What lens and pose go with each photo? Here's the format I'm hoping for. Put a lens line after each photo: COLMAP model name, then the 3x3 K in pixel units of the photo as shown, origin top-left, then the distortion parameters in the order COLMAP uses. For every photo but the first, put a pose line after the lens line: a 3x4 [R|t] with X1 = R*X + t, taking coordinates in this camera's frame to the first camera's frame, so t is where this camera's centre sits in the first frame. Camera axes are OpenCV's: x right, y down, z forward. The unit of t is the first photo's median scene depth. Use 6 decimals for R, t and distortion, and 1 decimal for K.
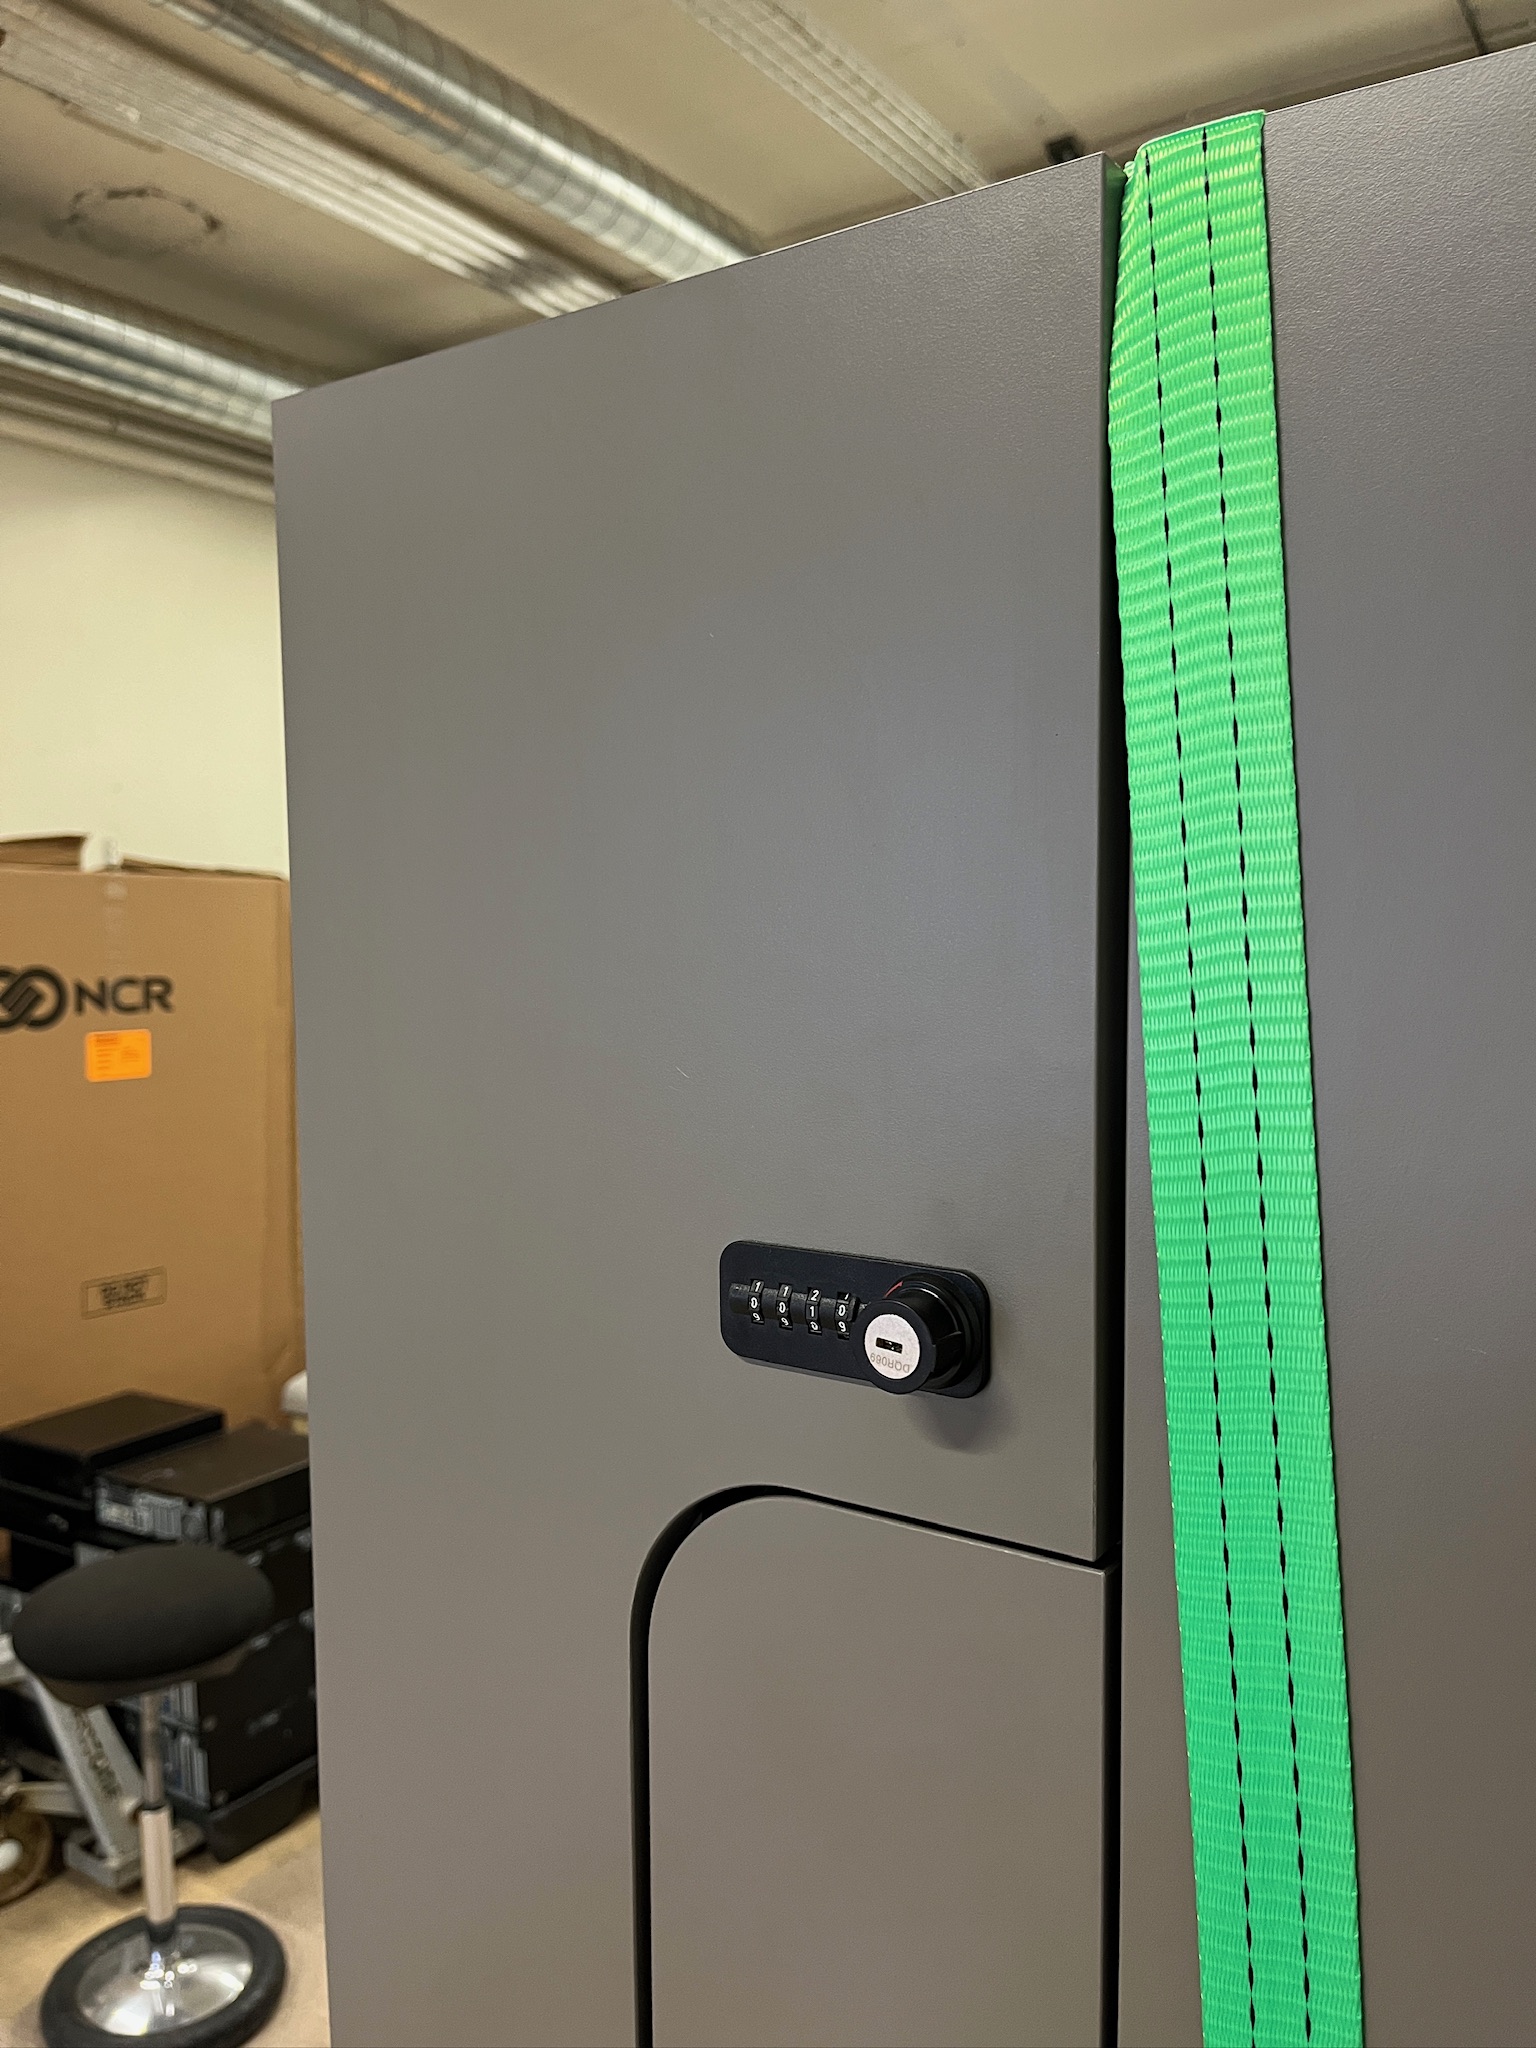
lens RADIAL K [[1532.3, 0, 768.0], [0, 1532.3, 1024.0], [0, 0, 1]] dist [0.031930, -0.009012]
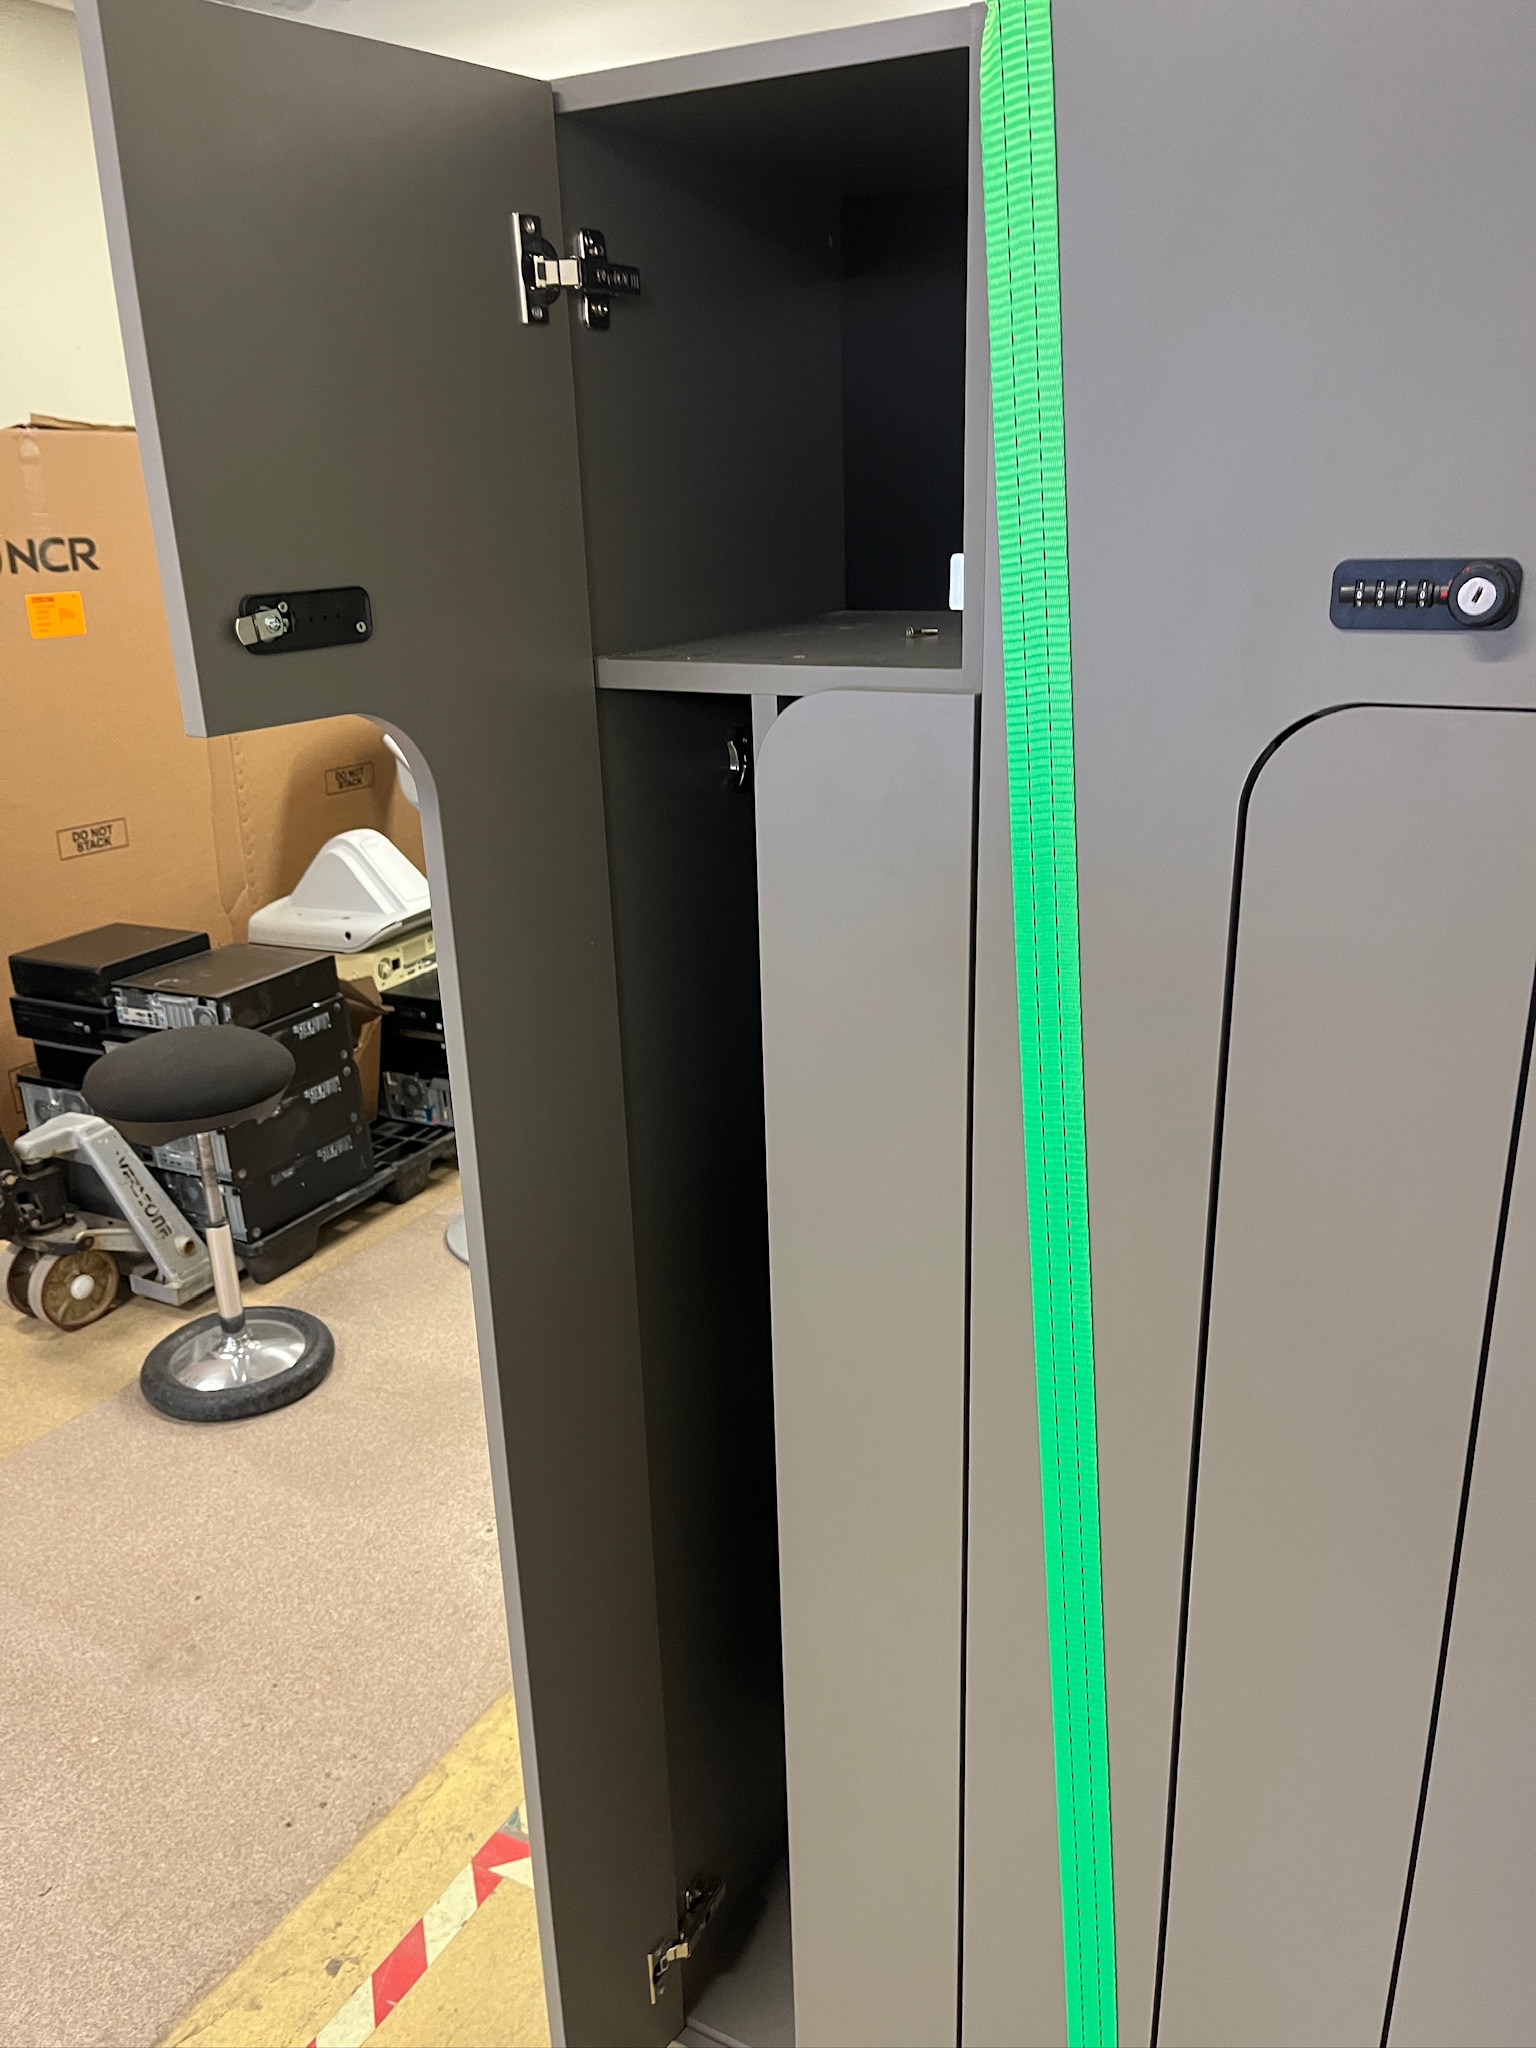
lens RADIAL K [[1532.3, 0, 768.0], [0, 1532.3, 1024.0], [0, 0, 1]] dist [0.031930, -0.009012]
pose [[0.995334, -0.053444, 0.080332, -0.038577], [0.030253, 0.963459, 0.266142, 0.027505], [-0.091620, -0.262470, 0.960581, -0.168389]]
